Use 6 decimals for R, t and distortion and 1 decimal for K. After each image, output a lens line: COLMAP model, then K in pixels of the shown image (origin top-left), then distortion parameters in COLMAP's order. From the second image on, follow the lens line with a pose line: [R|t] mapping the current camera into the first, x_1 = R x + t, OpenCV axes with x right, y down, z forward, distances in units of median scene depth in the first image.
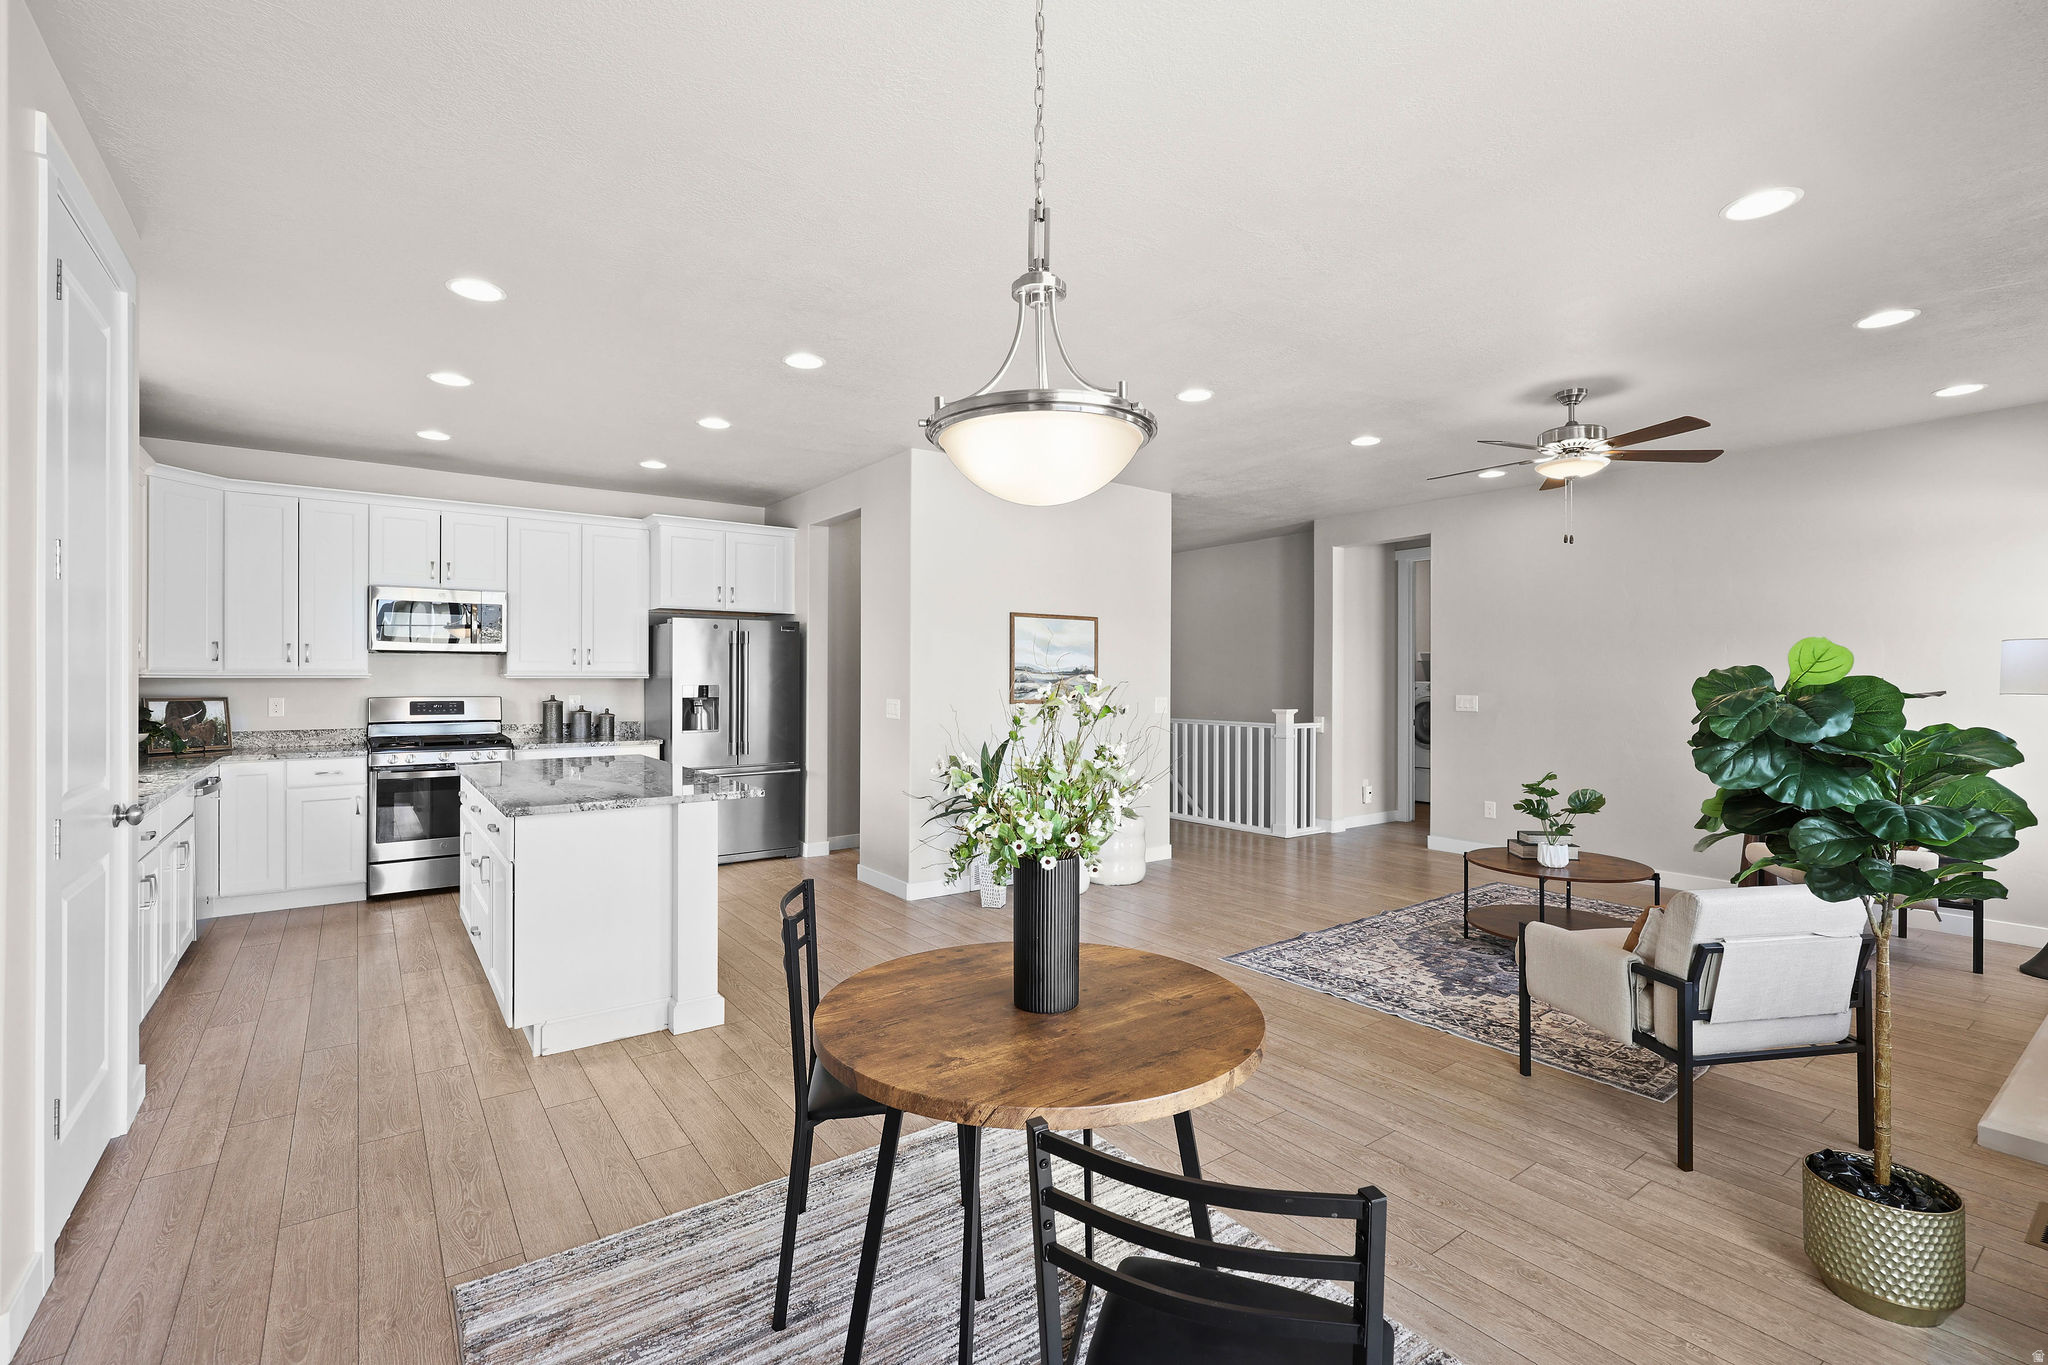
lens RADIAL K [[922.2, 0, 1031.4], [0, 922.2, 673.4], [0, 0, 1]] dist [-0.000511, 0.001636]
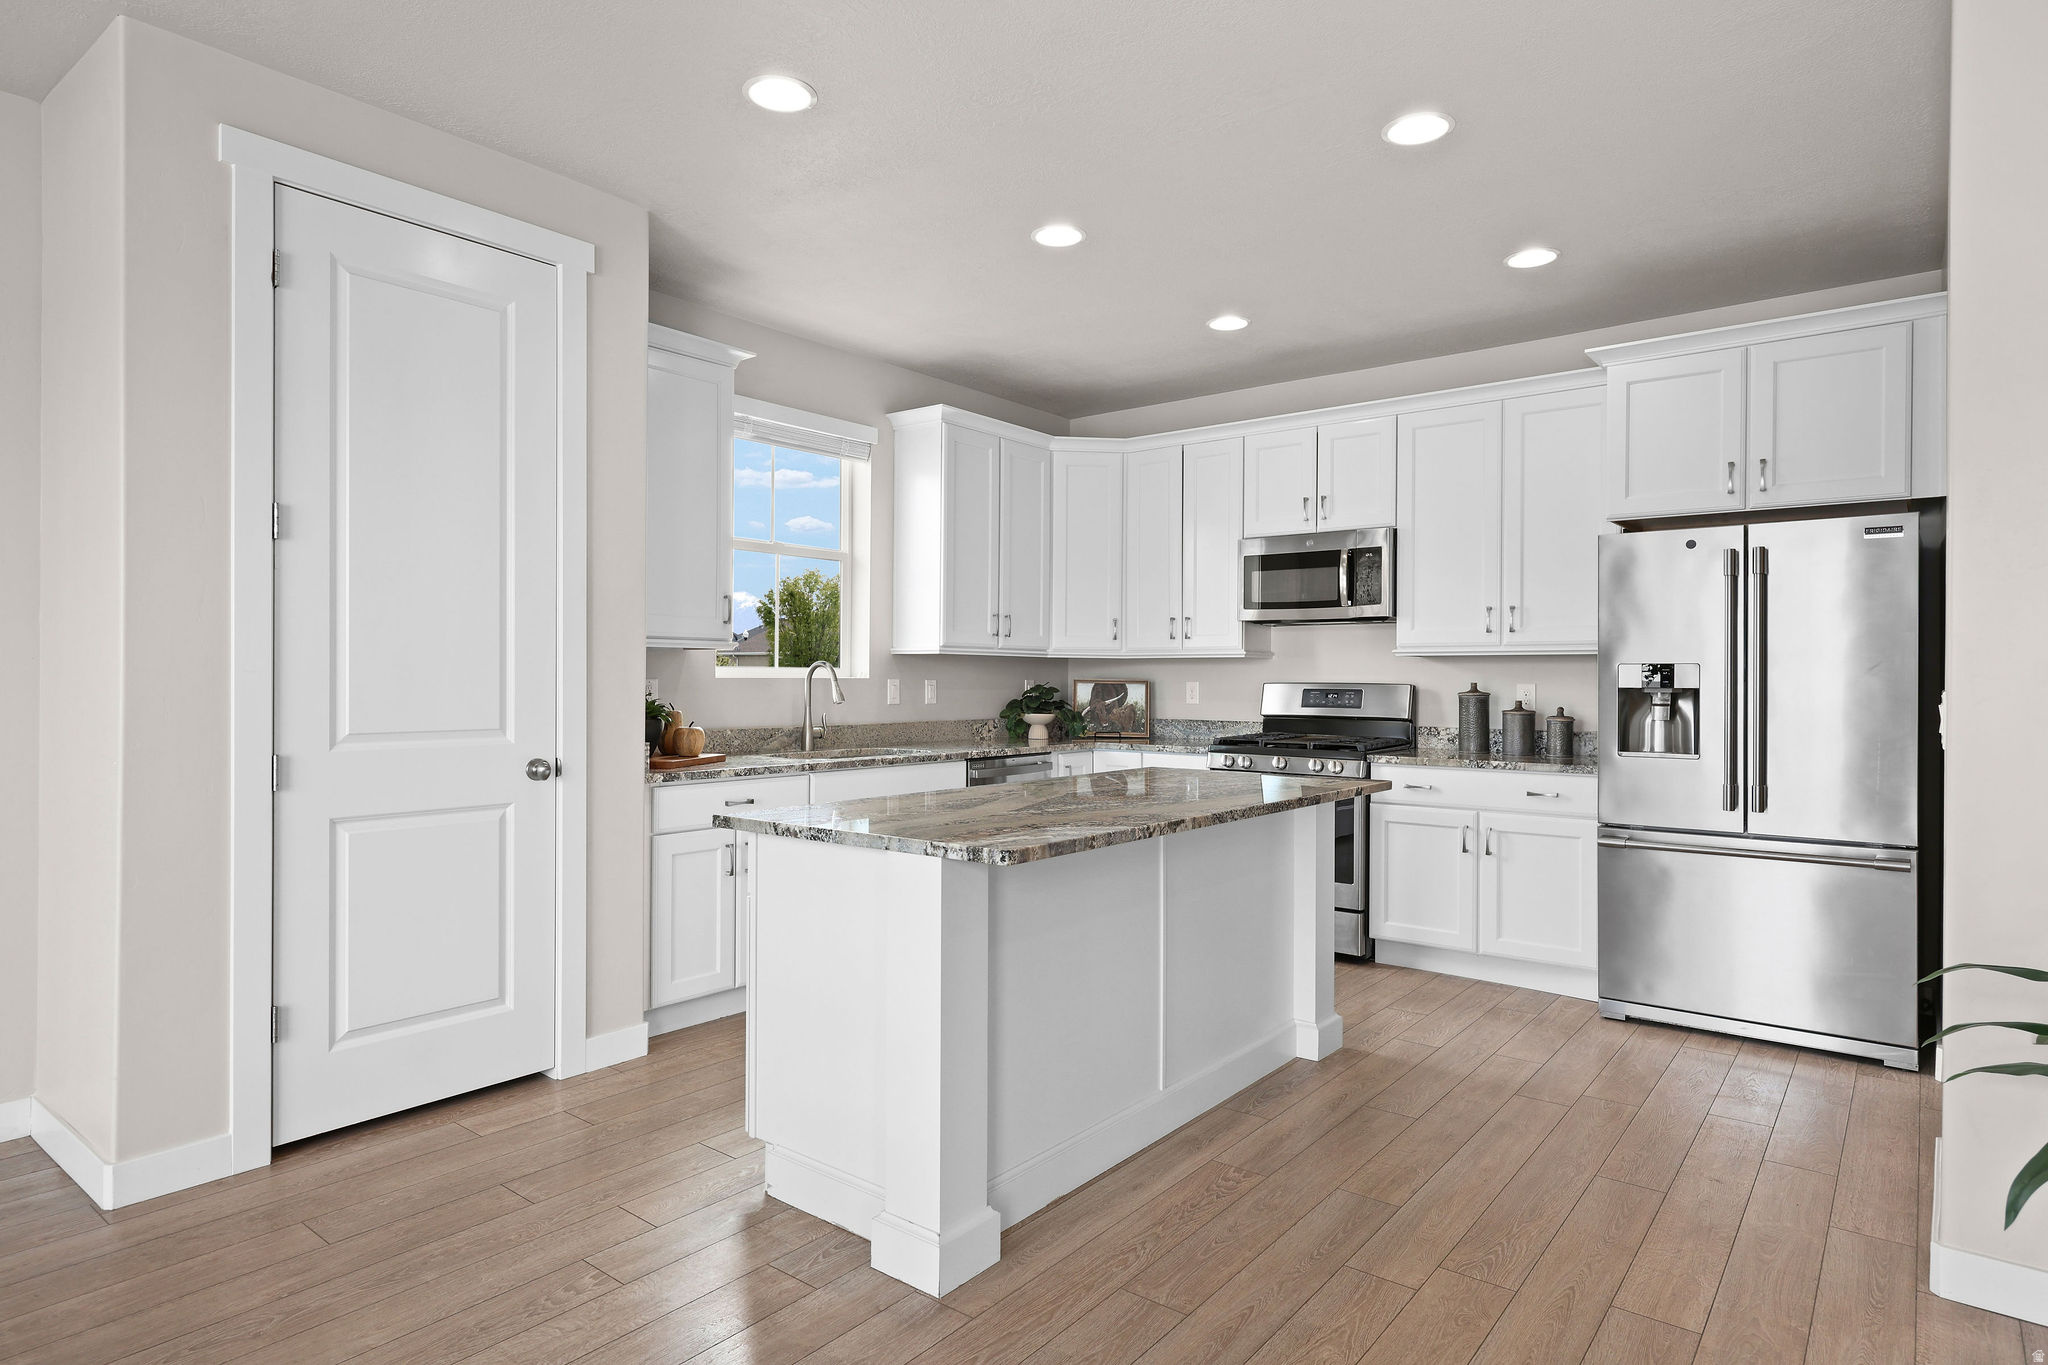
lens RADIAL K [[1147.9, 0, 972.2], [0, 1147.9, 679.3], [0, 0, 1]] dist [0.009320, 0.002960]
pose [[0.226902, 0.001695, -0.973916, 0.192639], [0.001789, 0.999996, 0.002157, 0.022173], [0.973916, -0.002231, 0.226898, 0.572973]]
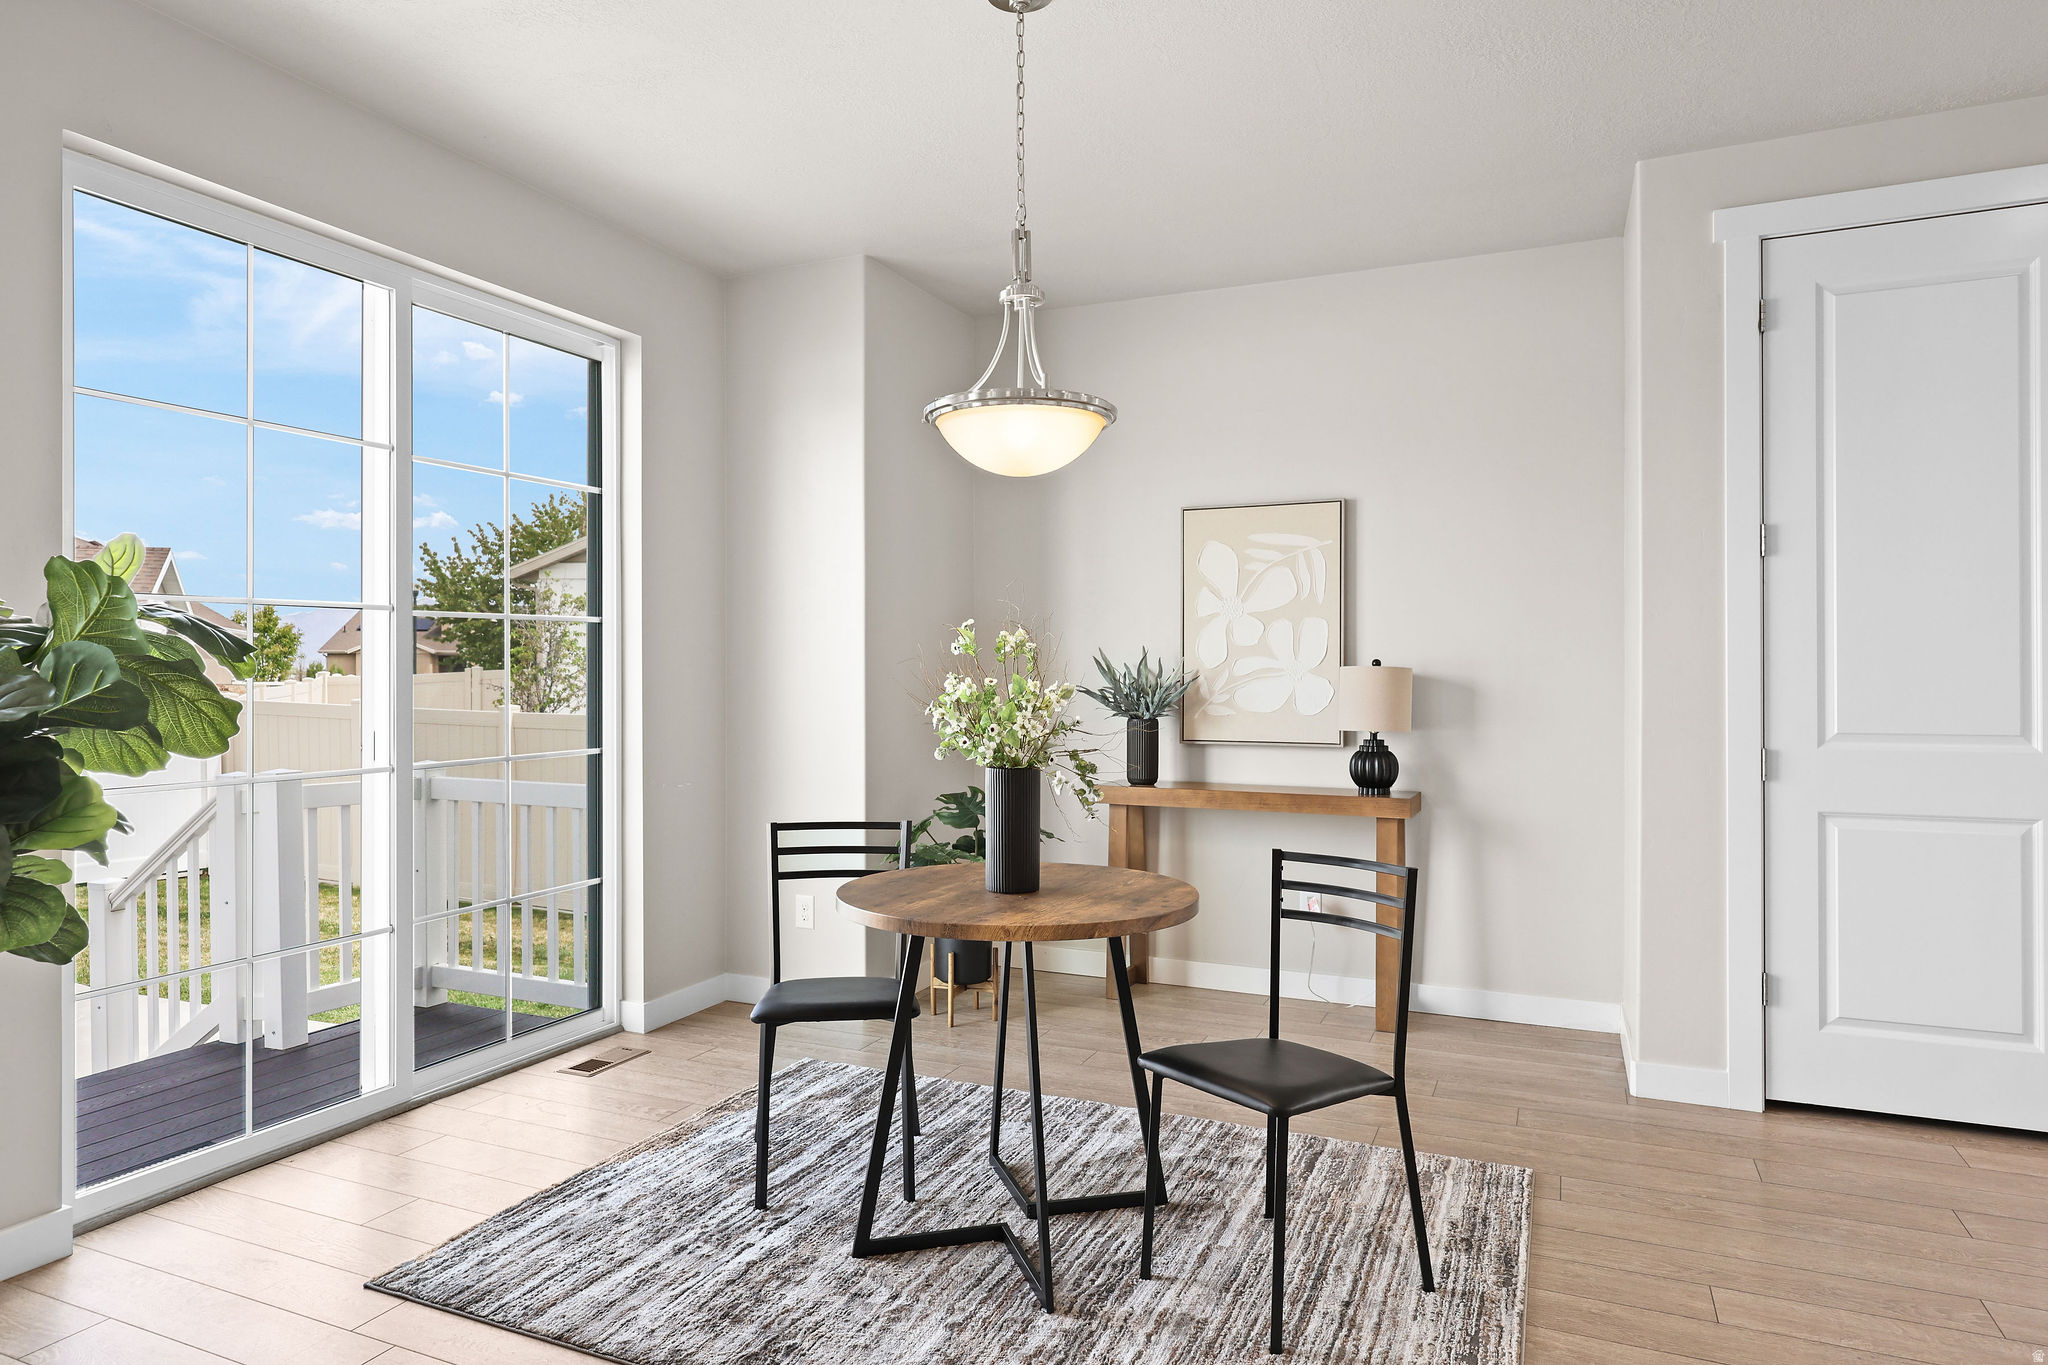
lens RADIAL K [[1226.9, 0, 1042.0], [0, 1226.9, 679.0], [0, 0, 1]] dist [0.000846, 0.002654]
pose [[-0.867162, -0.000103, -0.498026, 0.242002], [0.002991, 0.999981, -0.005416, 0.023857], [0.498017, -0.006186, -0.867145, 0.745979]]
